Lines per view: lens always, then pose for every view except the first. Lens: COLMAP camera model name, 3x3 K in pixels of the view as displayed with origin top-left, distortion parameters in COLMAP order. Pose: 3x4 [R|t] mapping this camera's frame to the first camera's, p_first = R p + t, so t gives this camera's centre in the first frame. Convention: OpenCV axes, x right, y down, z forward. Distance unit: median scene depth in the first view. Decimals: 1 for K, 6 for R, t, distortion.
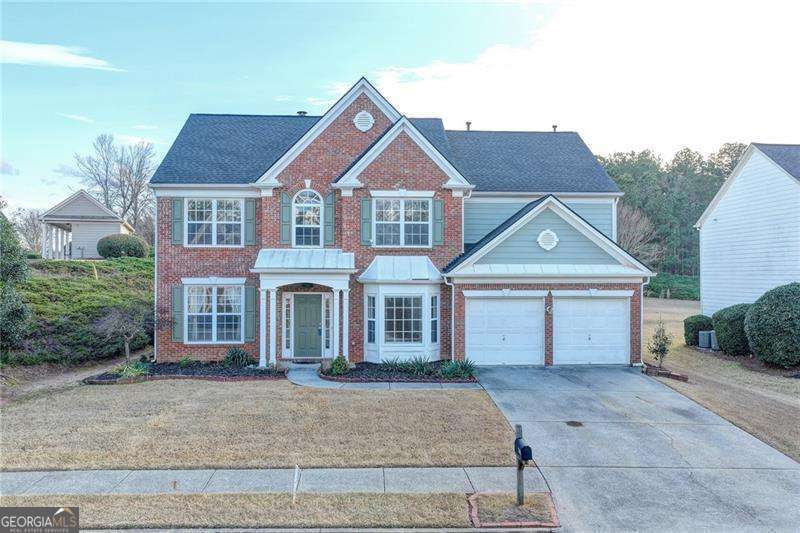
lens RADIAL K [[670.3, 0, 399.3], [0, 670.3, 267.2], [0, 0, 1]] dist [-0.016241, 0.041339]
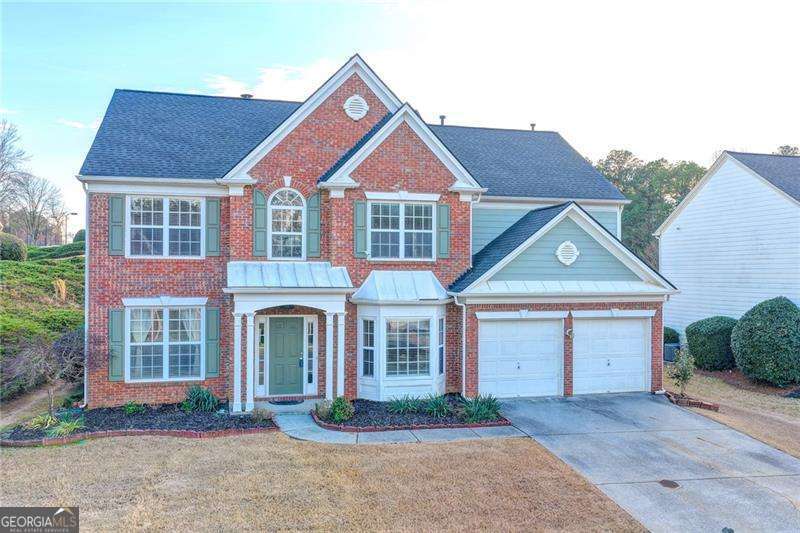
lens RADIAL K [[670.3, 0, 401.1], [0, 670.3, 265.6], [0, 0, 1]] dist [-0.016241, 0.041339]
pose [[0.982144, 0.004256, 0.188081, -0.154782], [-0.004660, 0.999988, 0.001708, -0.024640], [-0.188072, -0.002554, 0.982152, 0.177845]]
